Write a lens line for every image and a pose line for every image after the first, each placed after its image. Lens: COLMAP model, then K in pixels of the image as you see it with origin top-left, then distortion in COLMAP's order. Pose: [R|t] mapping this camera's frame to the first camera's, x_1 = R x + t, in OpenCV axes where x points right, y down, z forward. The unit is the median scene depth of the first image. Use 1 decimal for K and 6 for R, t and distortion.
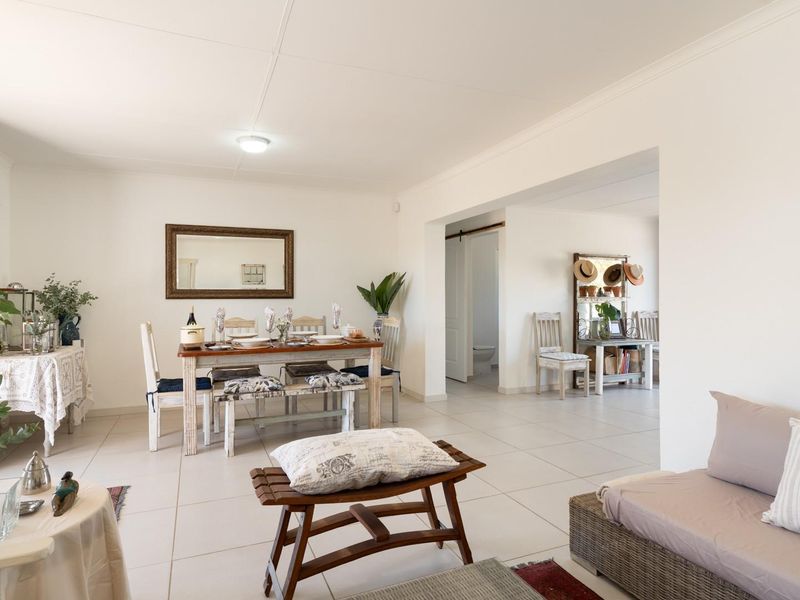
lens RADIAL K [[458.4, 0, 404.5], [0, 458.4, 301.6], [0, 0, 1]] dist [0.011703, 0.001284]
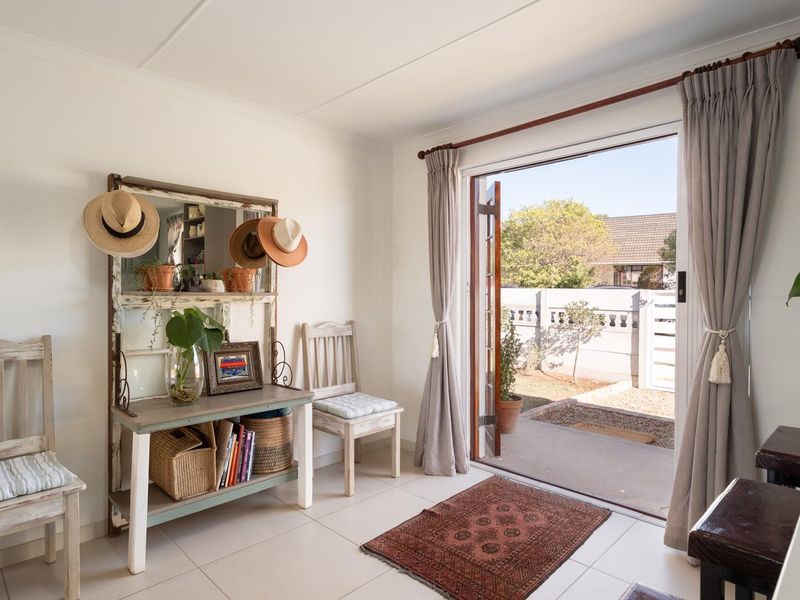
lens RADIAL K [[458.4, 0, 404.5], [0, 458.4, 301.6], [0, 0, 1]] dist [0.011703, 0.001284]
pose [[0.931397, -0.002968, 0.363993, 0.471504], [-0.001633, 0.999923, 0.012332, -0.007772], [-0.364001, -0.012080, 0.931320, 0.579262]]
